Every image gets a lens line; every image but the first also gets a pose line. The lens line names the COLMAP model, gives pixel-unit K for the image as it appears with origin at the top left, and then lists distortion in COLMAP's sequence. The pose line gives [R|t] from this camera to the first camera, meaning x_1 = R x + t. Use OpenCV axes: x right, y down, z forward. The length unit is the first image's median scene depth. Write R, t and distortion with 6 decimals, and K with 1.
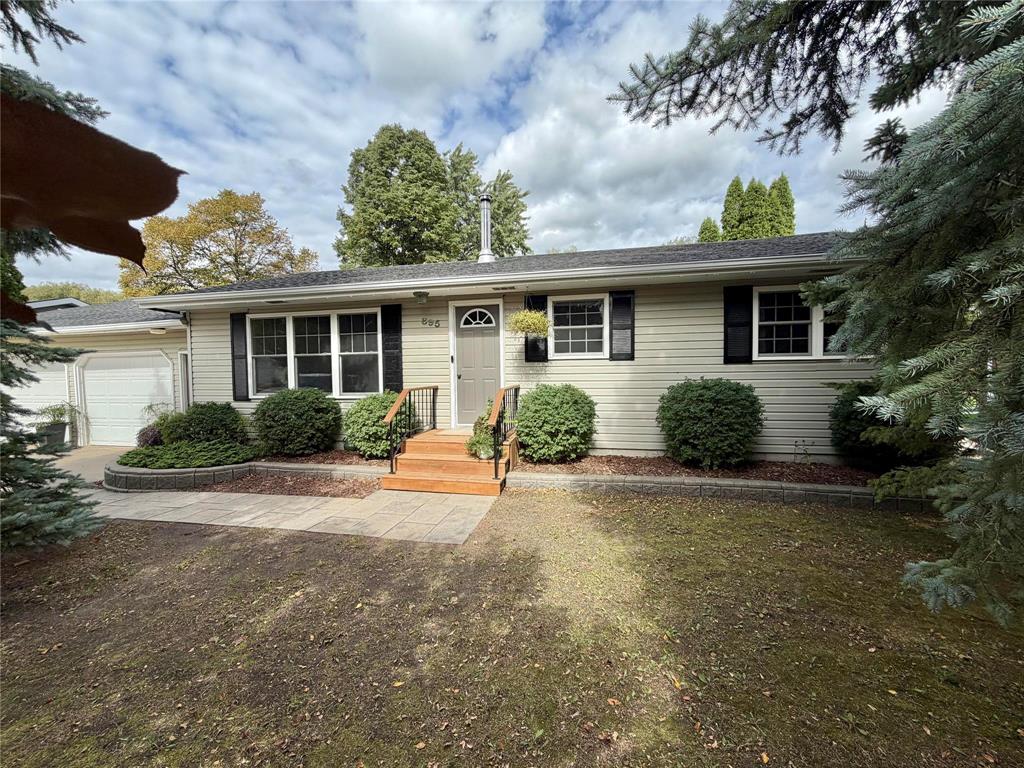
lens RADIAL K [[408.2, 0, 507.1], [0, 408.2, 385.2], [0, 0, 1]] dist [-0.000468, 0.001030]
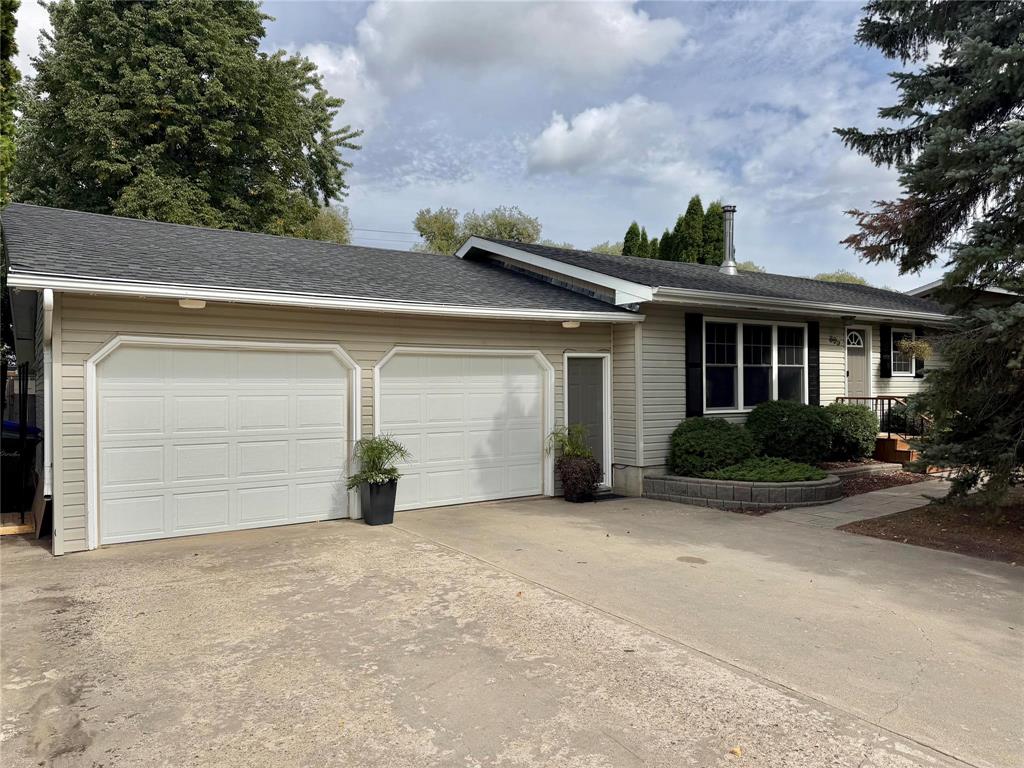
lens RADIAL K [[713.0, 0, 515.5], [0, 713.0, 387.7], [0, 0, 1]] dist [0.101464, -0.145516]
pose [[0.717563, 0.020255, 0.696199, -2.064045], [0.035227, 0.997242, -0.065322, 0.069472], [-0.695602, 0.071397, 0.714871, 0.185055]]
